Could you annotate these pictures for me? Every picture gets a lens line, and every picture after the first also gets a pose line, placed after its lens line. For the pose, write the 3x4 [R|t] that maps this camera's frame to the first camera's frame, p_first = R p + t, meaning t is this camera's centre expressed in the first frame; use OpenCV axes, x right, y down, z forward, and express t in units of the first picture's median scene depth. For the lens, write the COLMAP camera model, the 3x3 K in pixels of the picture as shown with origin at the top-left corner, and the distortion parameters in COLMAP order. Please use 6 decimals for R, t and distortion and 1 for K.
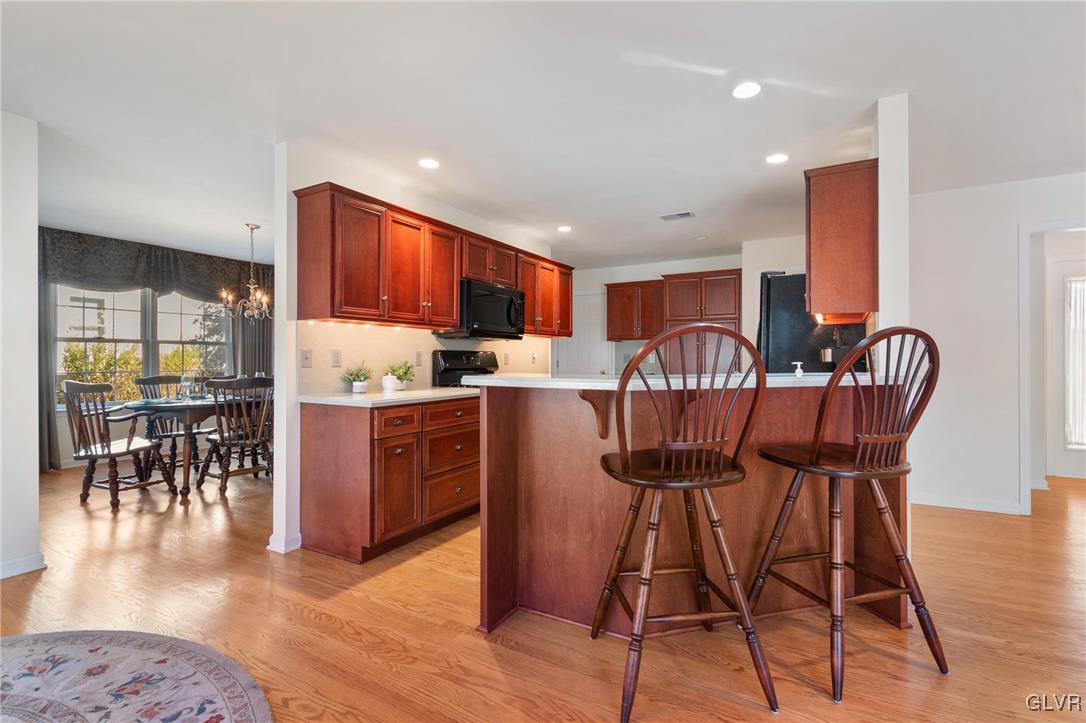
lens RADIAL K [[493.5, 0, 543.0], [0, 493.5, 361.5], [0, 0, 1]] dist [-0.001124, -0.000256]
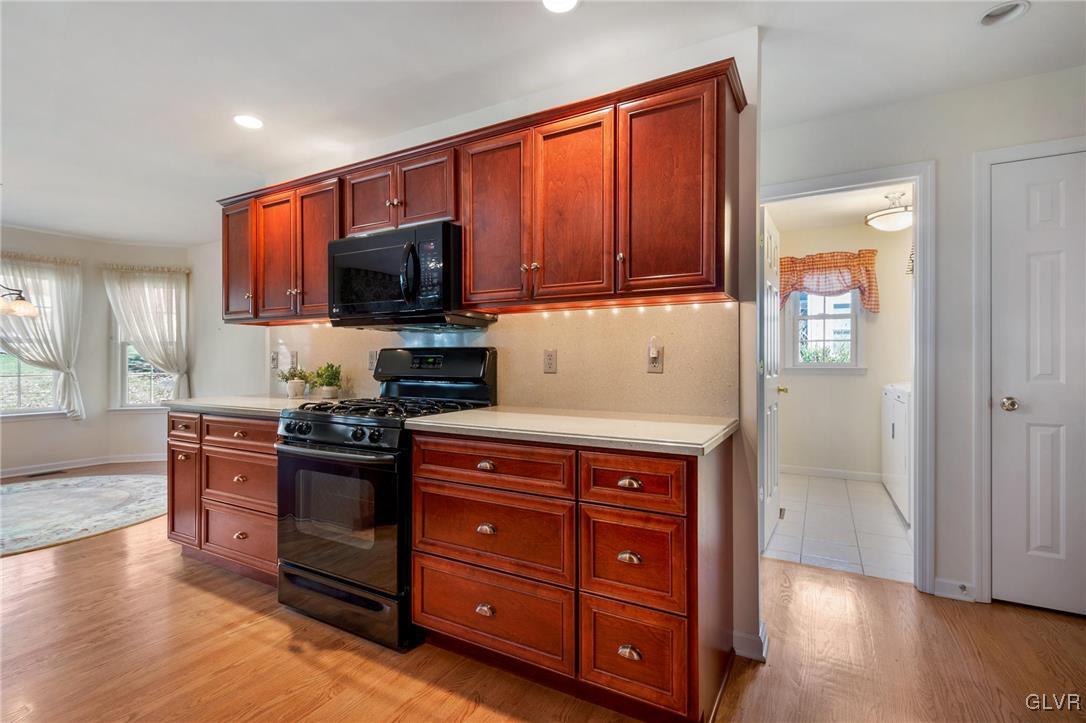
lens RADIAL K [[493.5, 0, 543.0], [0, 493.5, 361.5], [0, 0, 1]] dist [-0.001124, -0.000256]
pose [[0.018679, 0.003681, -0.999819, 0.292994], [-0.000921, 0.999993, 0.003664, -0.008621], [0.999825, 0.000853, 0.018682, 0.930167]]
